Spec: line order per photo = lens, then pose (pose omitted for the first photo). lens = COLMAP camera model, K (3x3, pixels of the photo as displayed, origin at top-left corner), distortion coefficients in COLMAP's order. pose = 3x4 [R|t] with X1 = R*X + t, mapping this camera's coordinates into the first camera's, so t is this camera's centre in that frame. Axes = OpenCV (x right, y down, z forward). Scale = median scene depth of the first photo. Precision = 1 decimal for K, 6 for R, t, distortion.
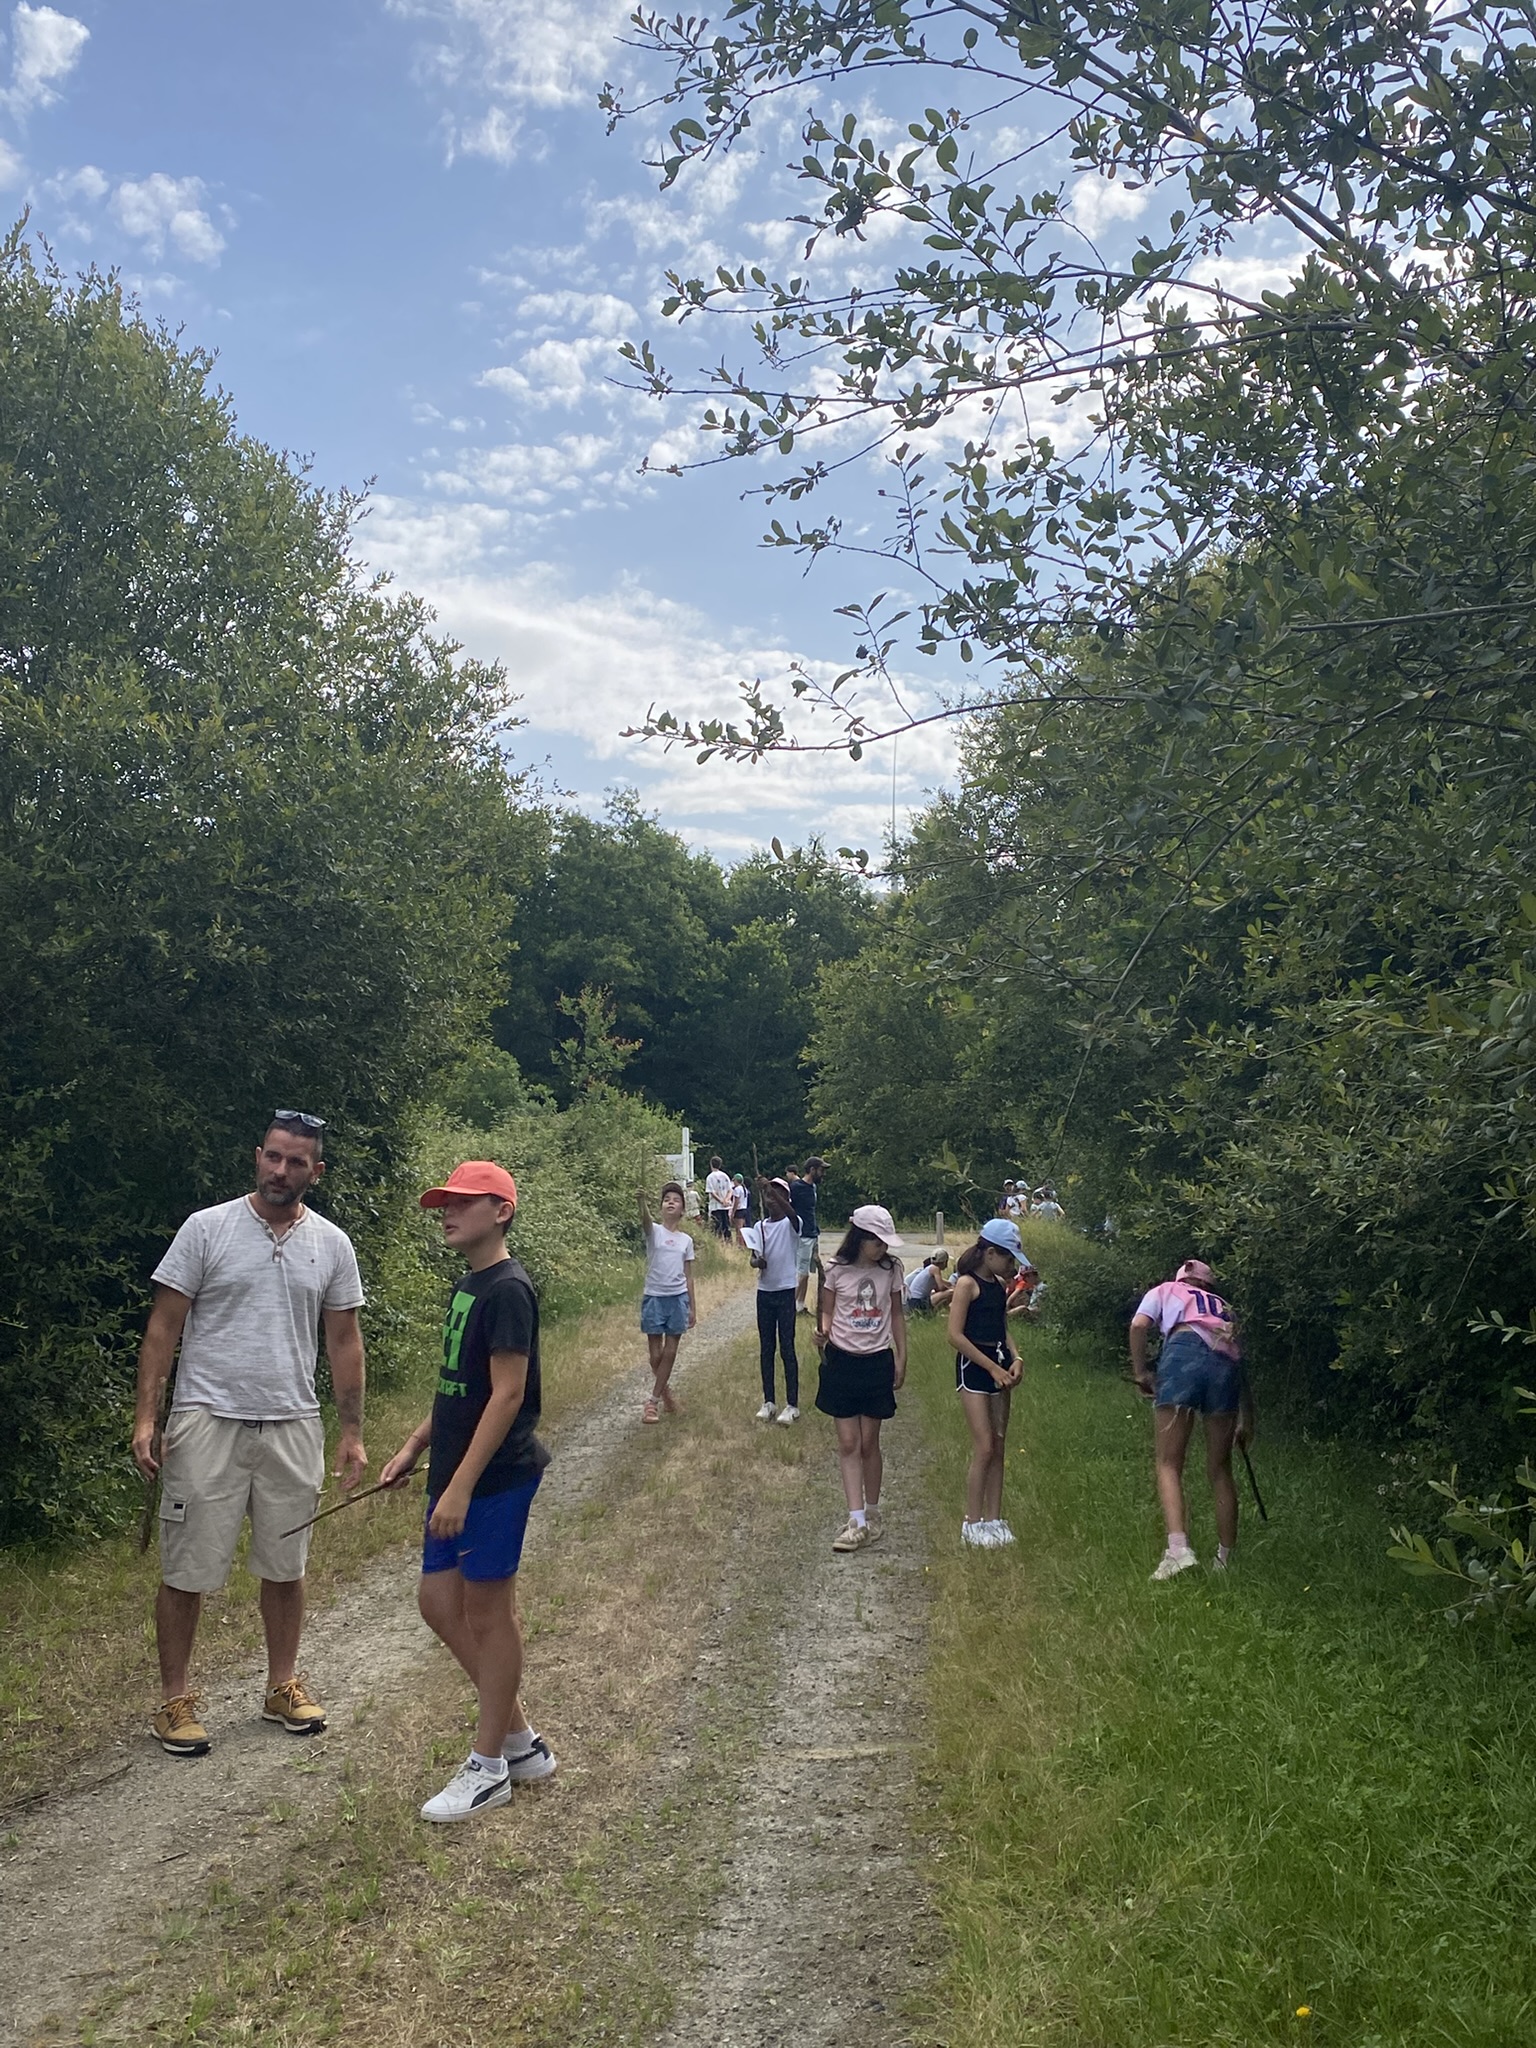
lens RADIAL K [[1910.4, 0, 769.1], [0, 1910.4, 1029.3], [0, 0, 1]] dist [0.076944, 0.000000]
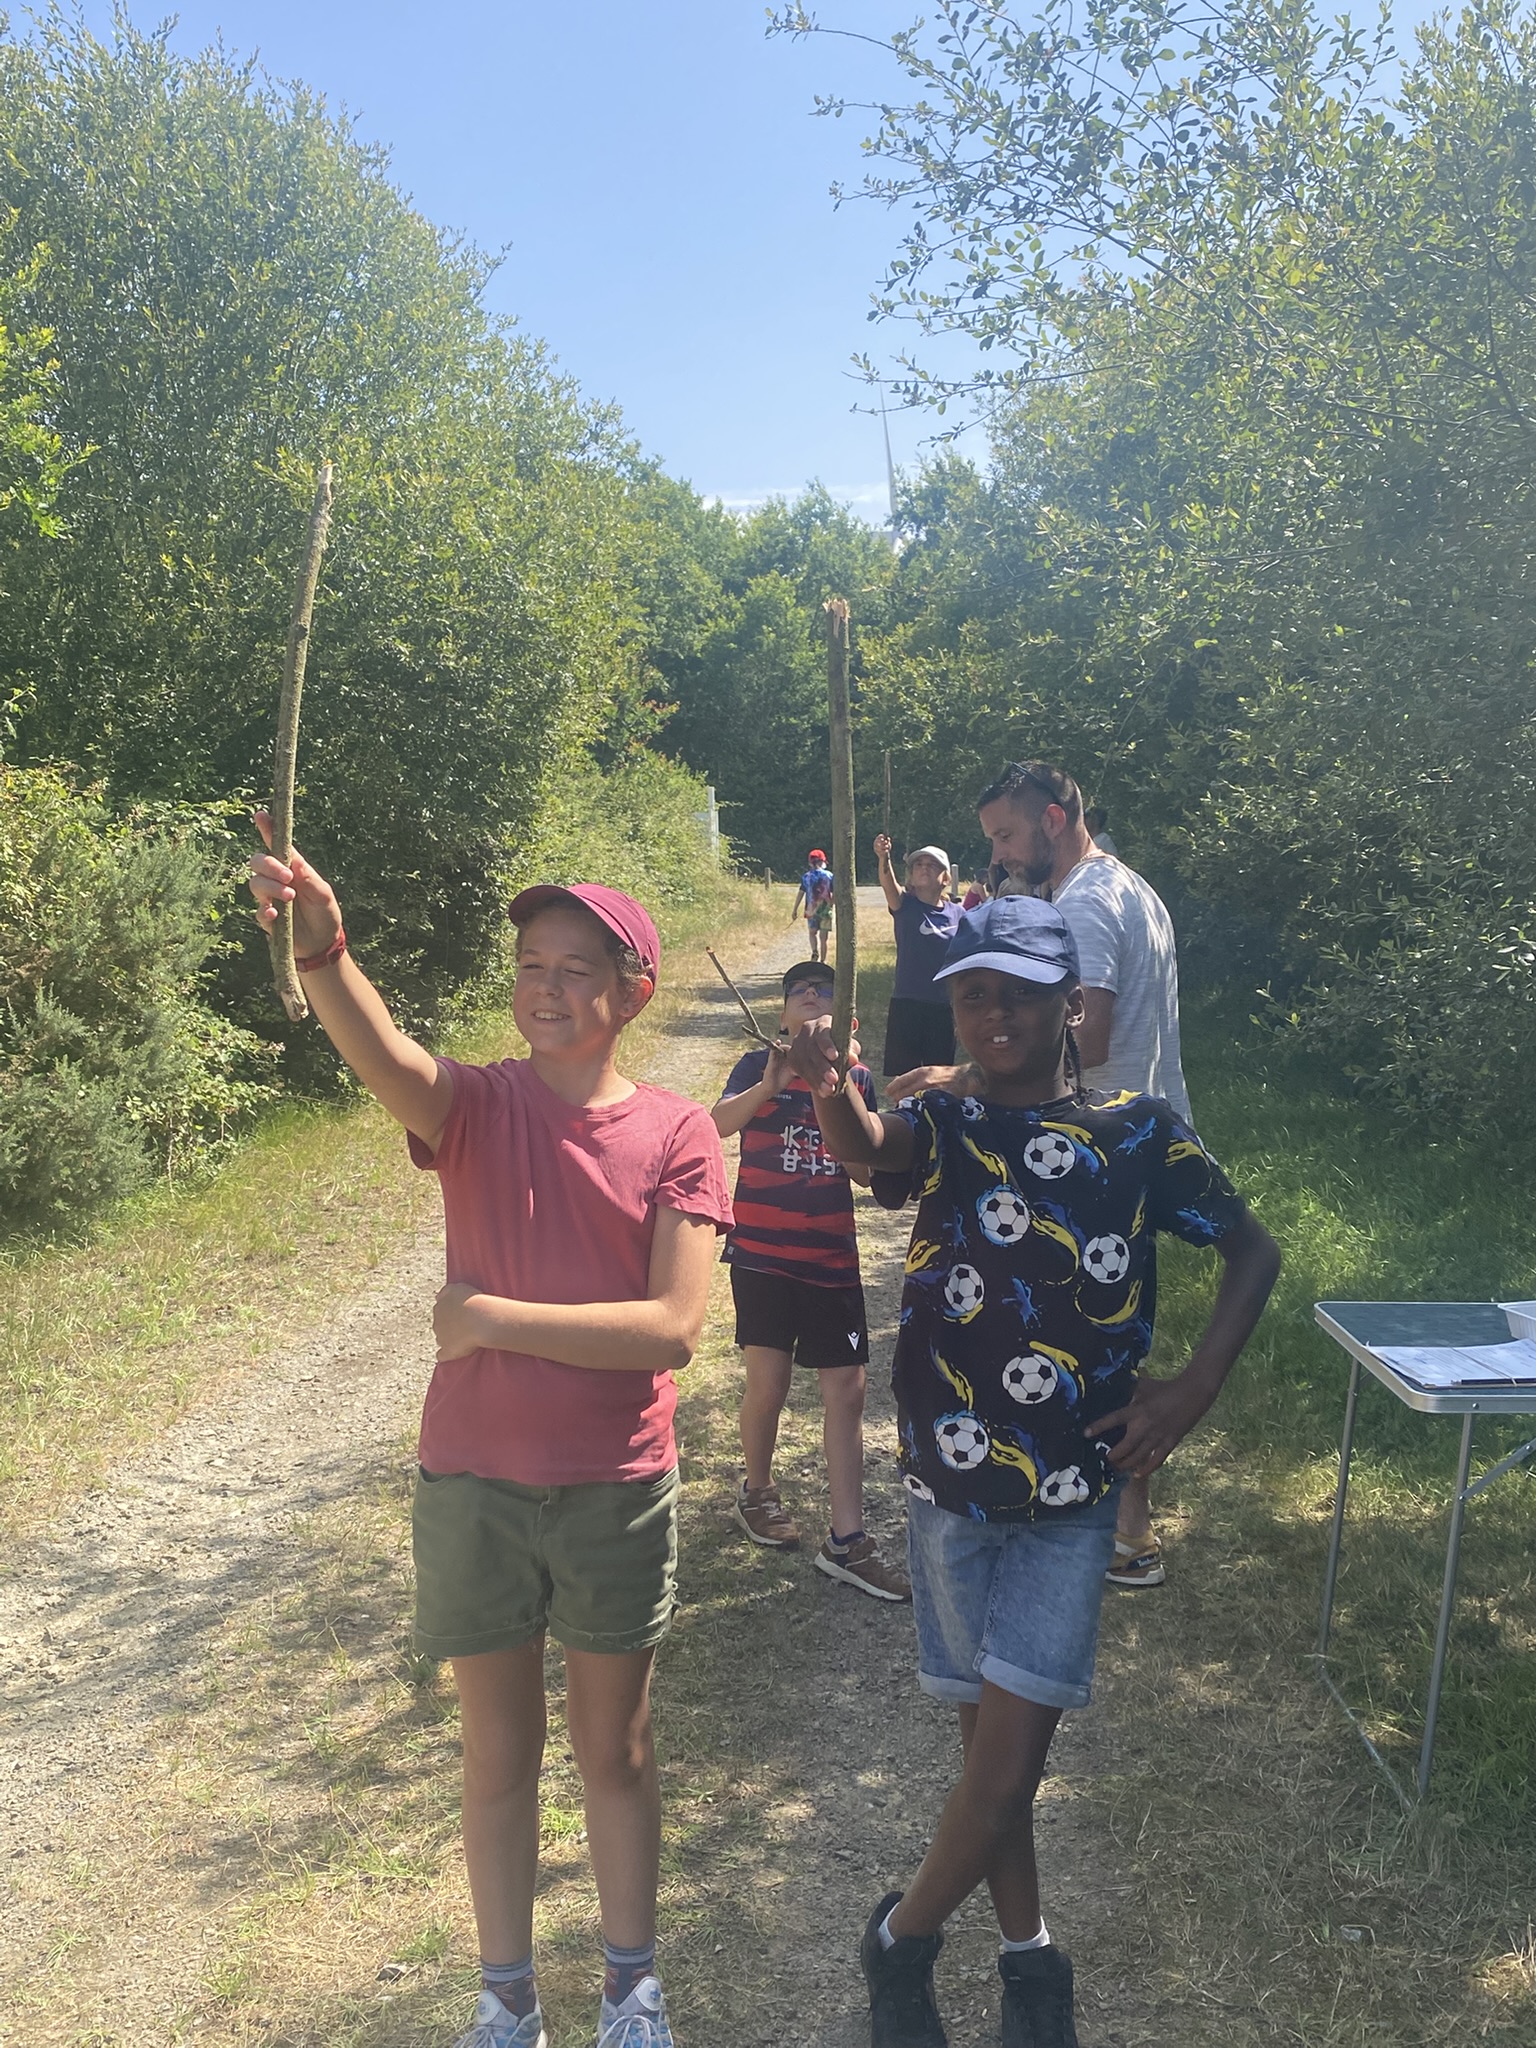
lens RADIAL K [[1991.9, 0, 765.5], [0, 1991.9, 1029.1], [0, 0, 1]] dist [0.019445, 0.000000]
pose [[0.999951, -0.009701, -0.001964, -0.018463], [0.009894, 0.984959, 0.172506, -0.006923], [0.000261, -0.172517, 0.985007, -0.108835]]
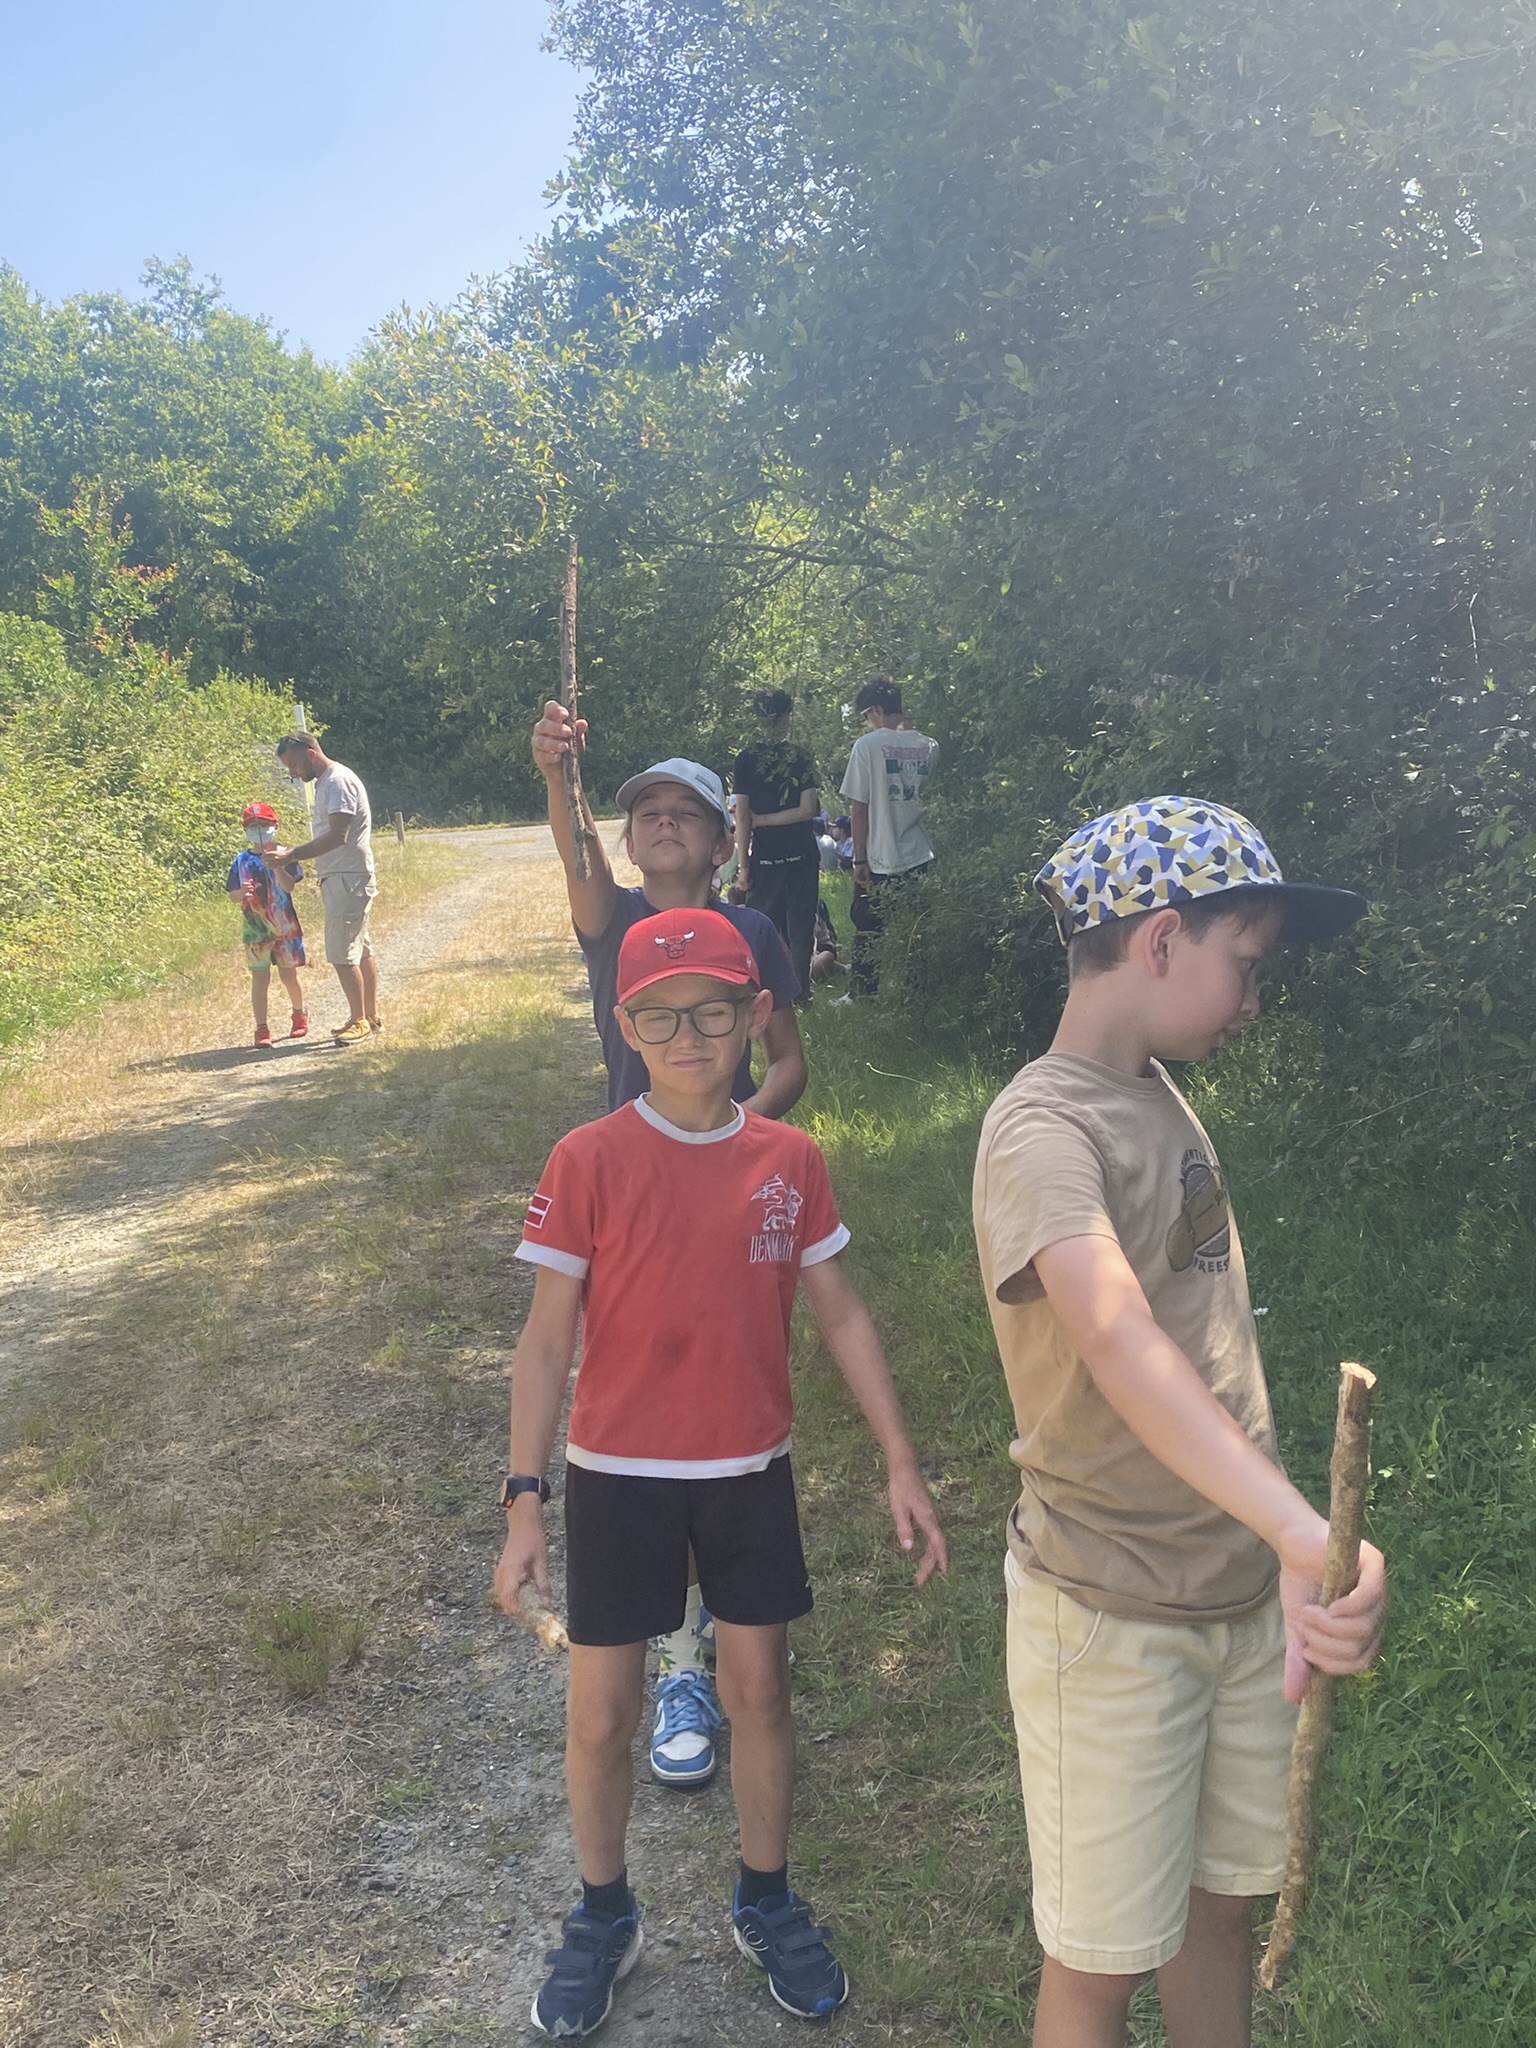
lens RADIAL K [[2027.1, 0, 766.1], [0, 2027.1, 1029.4], [0, 0, 1]] dist [0.108971, 0.000000]
pose [[0.985432, -0.086857, 0.146219, 0.015423], [0.054072, 0.975150, 0.214844, 0.019115], [-0.161246, -0.203808, 0.965641, 0.254178]]
